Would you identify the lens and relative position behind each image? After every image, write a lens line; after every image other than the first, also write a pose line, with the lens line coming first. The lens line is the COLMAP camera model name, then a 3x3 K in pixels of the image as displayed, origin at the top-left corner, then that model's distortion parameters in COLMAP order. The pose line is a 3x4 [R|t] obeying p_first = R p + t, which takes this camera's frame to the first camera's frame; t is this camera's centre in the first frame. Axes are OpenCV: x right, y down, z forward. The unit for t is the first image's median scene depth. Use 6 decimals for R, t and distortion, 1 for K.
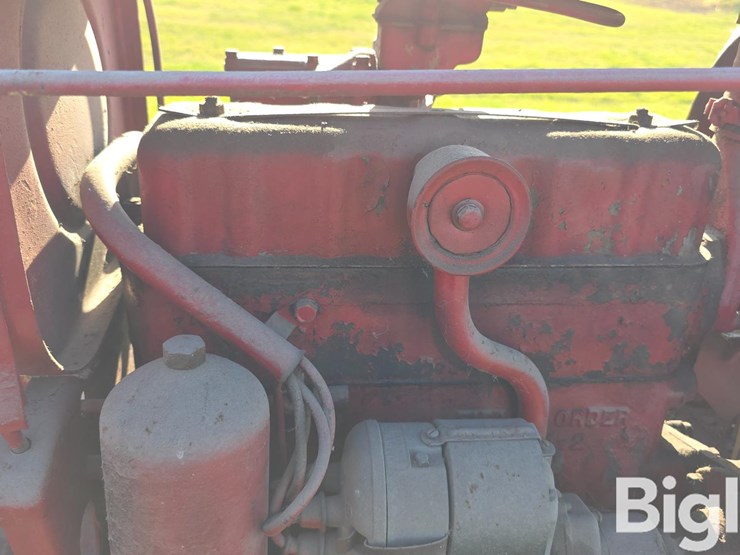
lens RADIAL K [[688.3, 0, 354.6], [0, 688.3, 276.3], [0, 0, 1]] dist [0.098206, -0.139165]
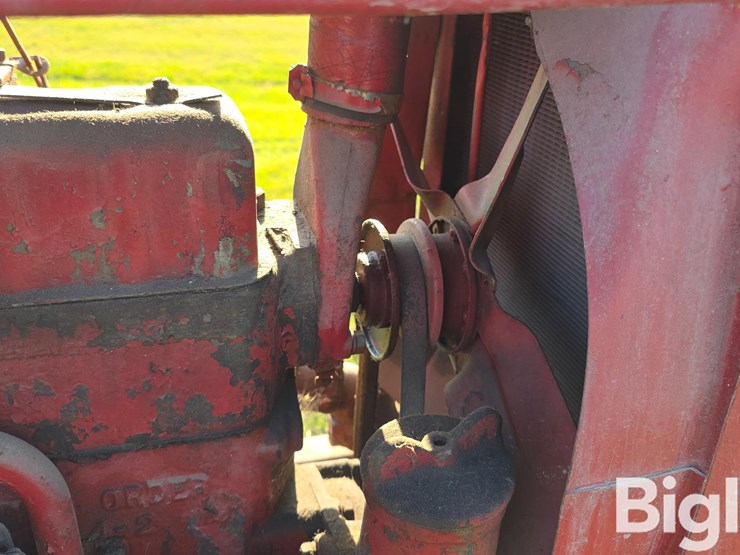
lens RADIAL K [[688.3, 0, 354.6], [0, 688.3, 276.3], [0, 0, 1]] dist [0.098206, -0.139165]
pose [[0.990519, -0.072316, 0.116799, 0.505201], [0.070850, 0.997348, 0.016658, -0.029423], [-0.117694, -0.008225, 0.993016, 0.238653]]
